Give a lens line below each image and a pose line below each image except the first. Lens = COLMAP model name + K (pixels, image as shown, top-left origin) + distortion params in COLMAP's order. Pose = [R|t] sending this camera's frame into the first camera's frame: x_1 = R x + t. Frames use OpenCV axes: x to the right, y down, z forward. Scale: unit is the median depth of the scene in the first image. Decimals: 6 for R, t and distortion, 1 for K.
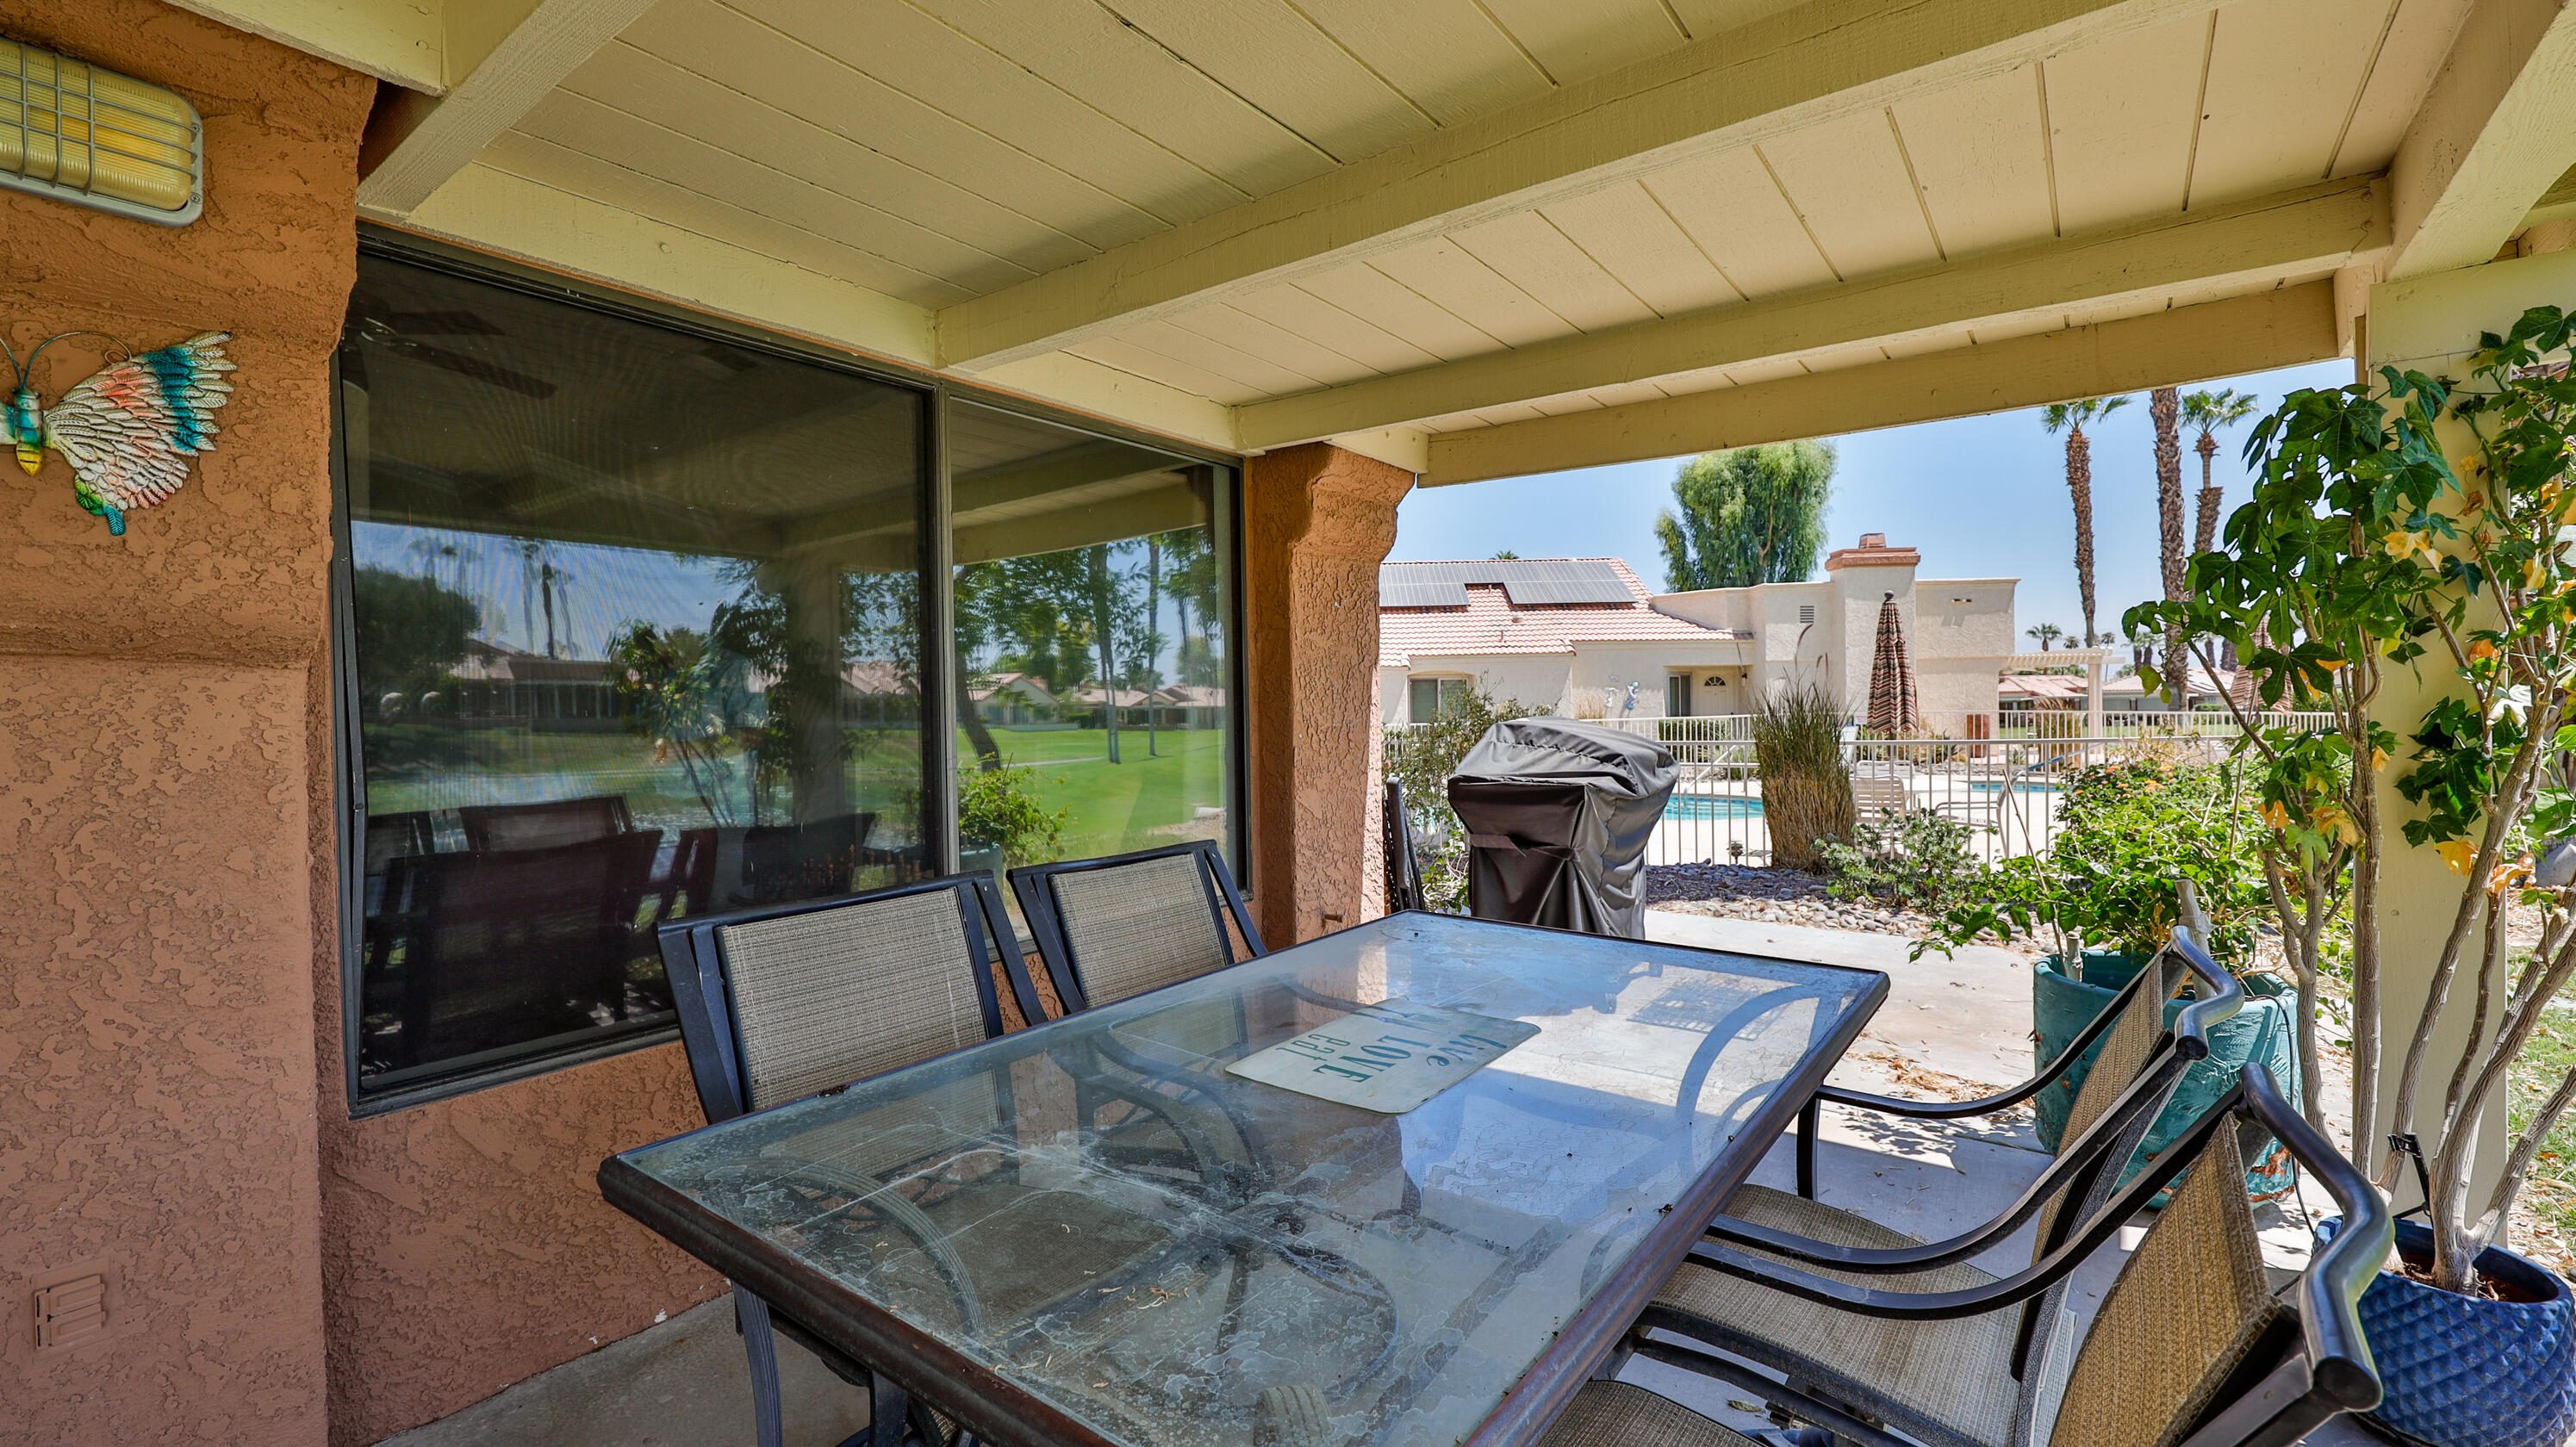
lens RADIAL K [[1093.2, 0, 1293.5], [0, 1093.2, 724.6], [0, 0, 1]] dist [0.000786, 0.000096]
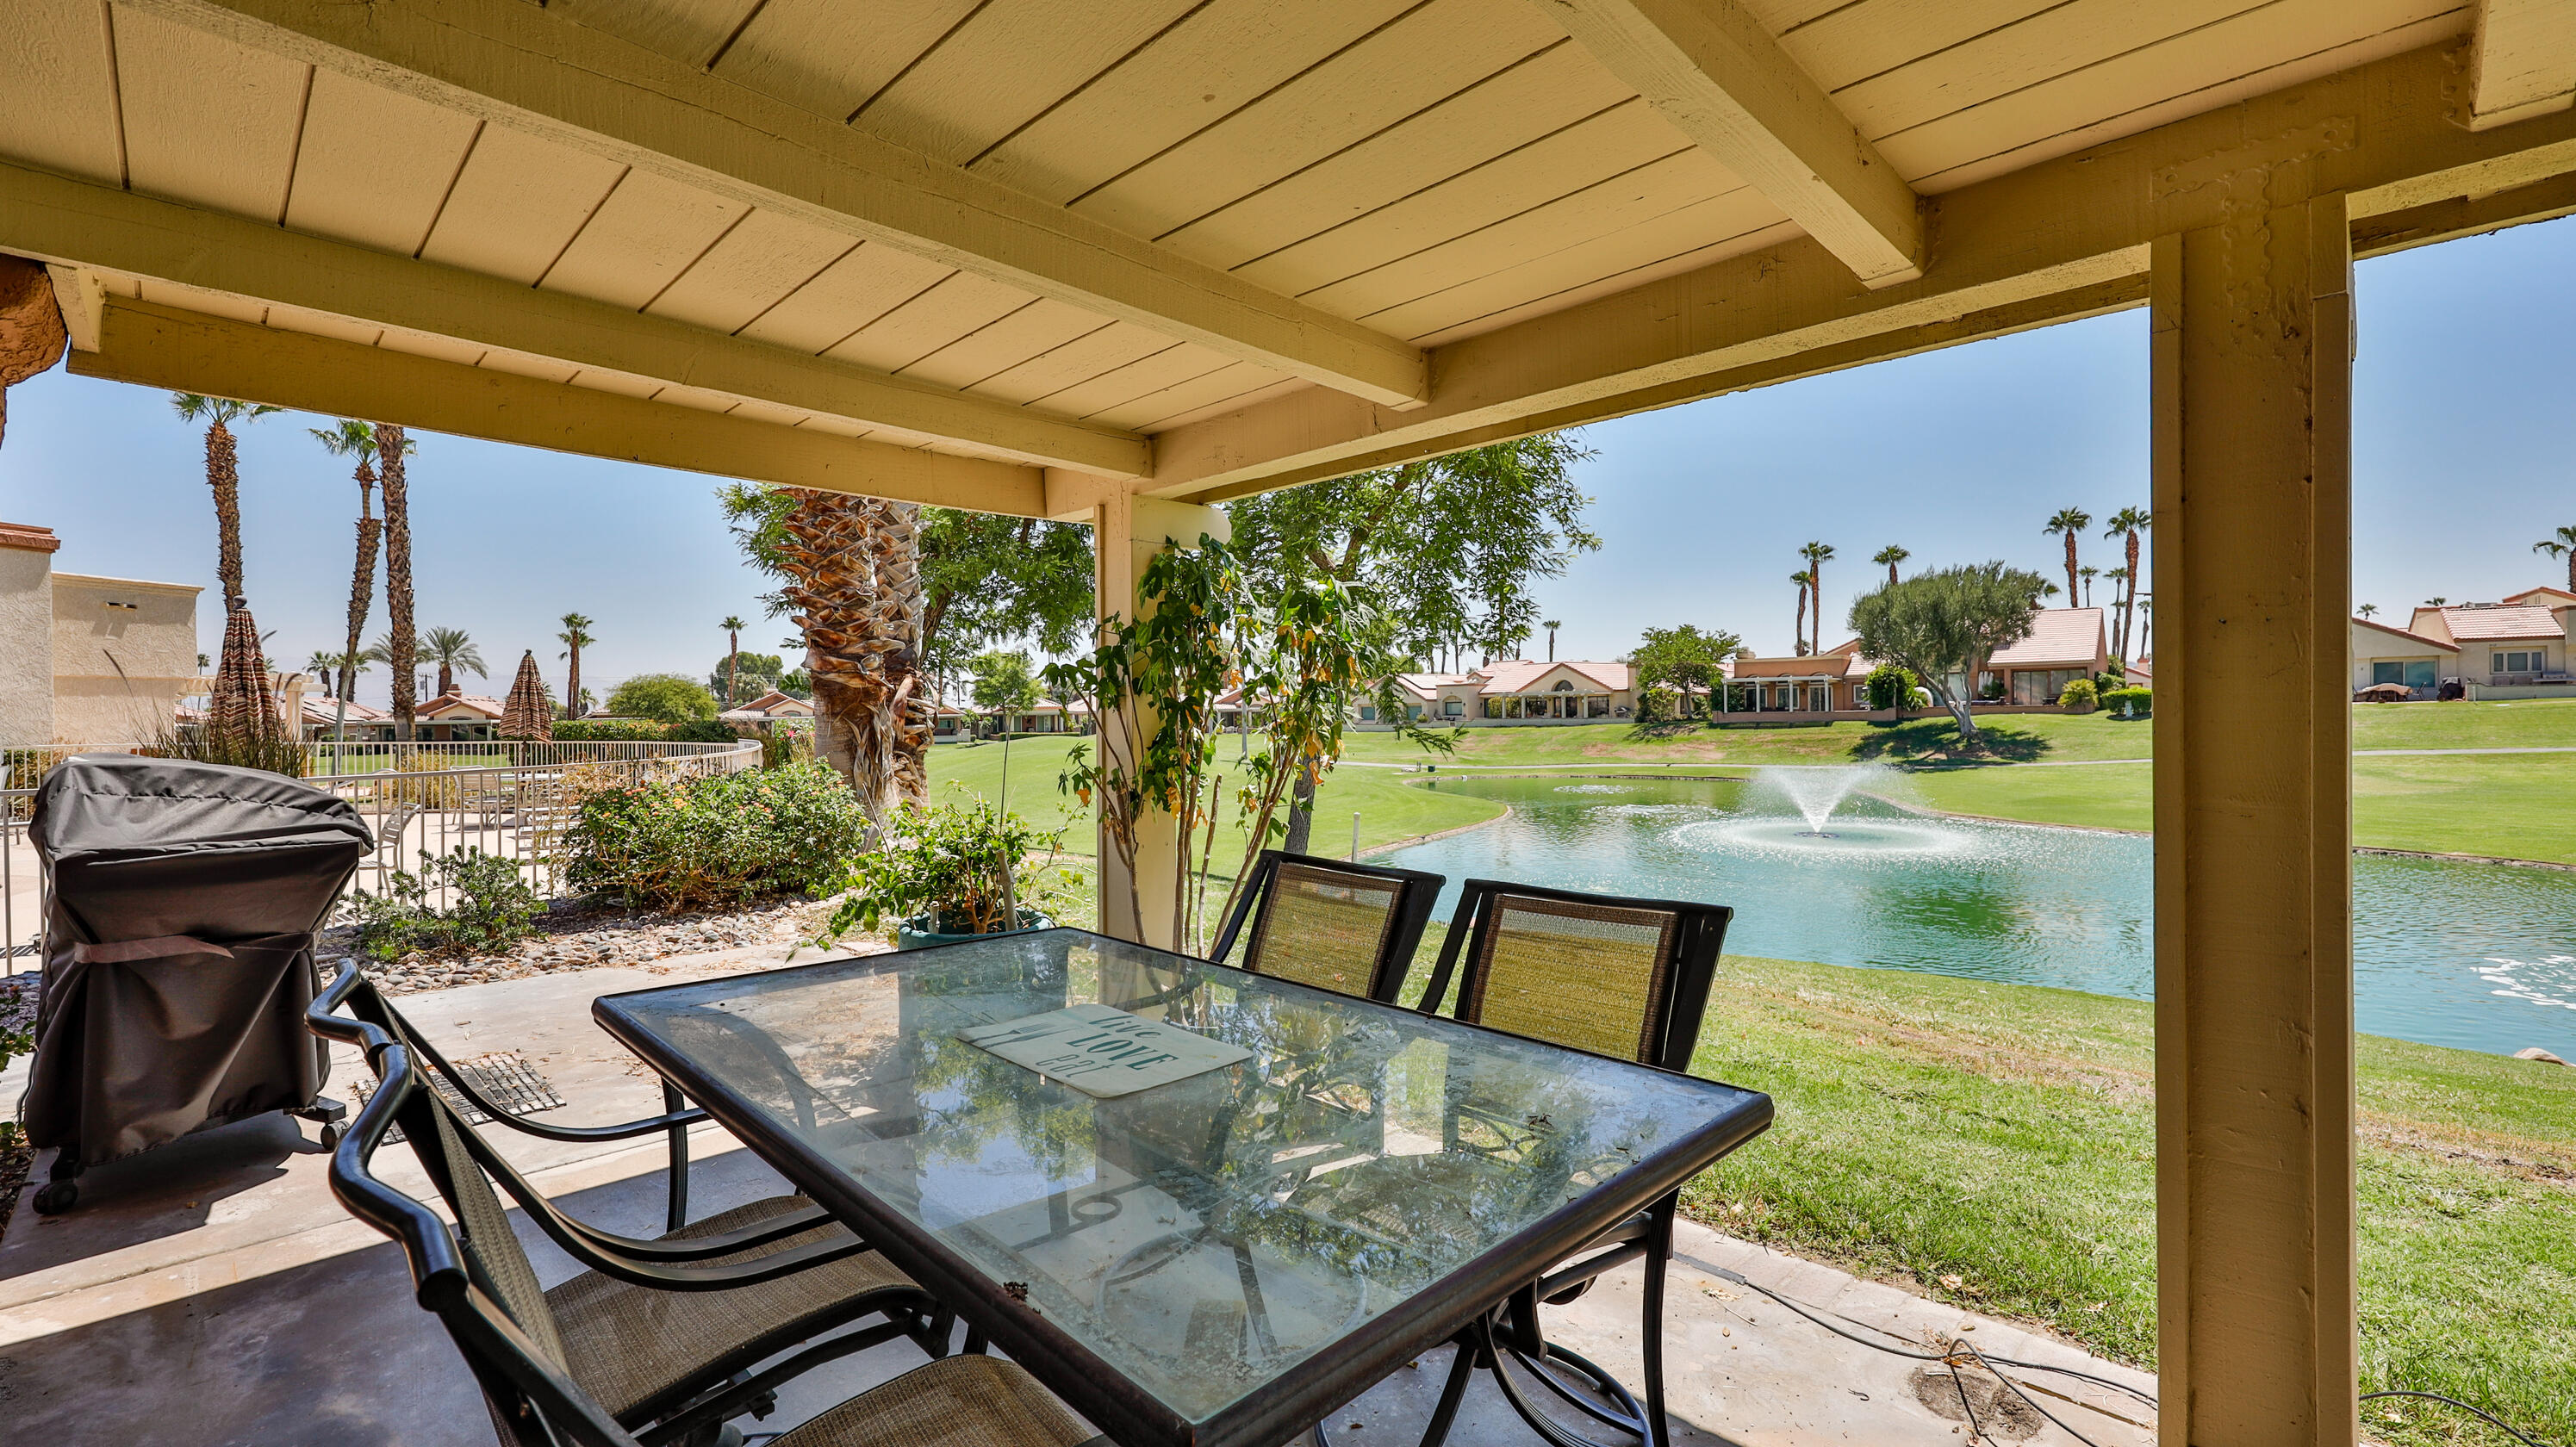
lens RADIAL K [[1093.2, 0, 1293.5], [0, 1093.2, 724.6], [0, 0, 1]] dist [0.000786, 0.000096]
pose [[0.139427, 0.004074, 0.990224, -0.347248], [0.023072, 0.999707, -0.007362, -0.003899], [-0.989963, 0.023873, 0.139292, 0.233422]]
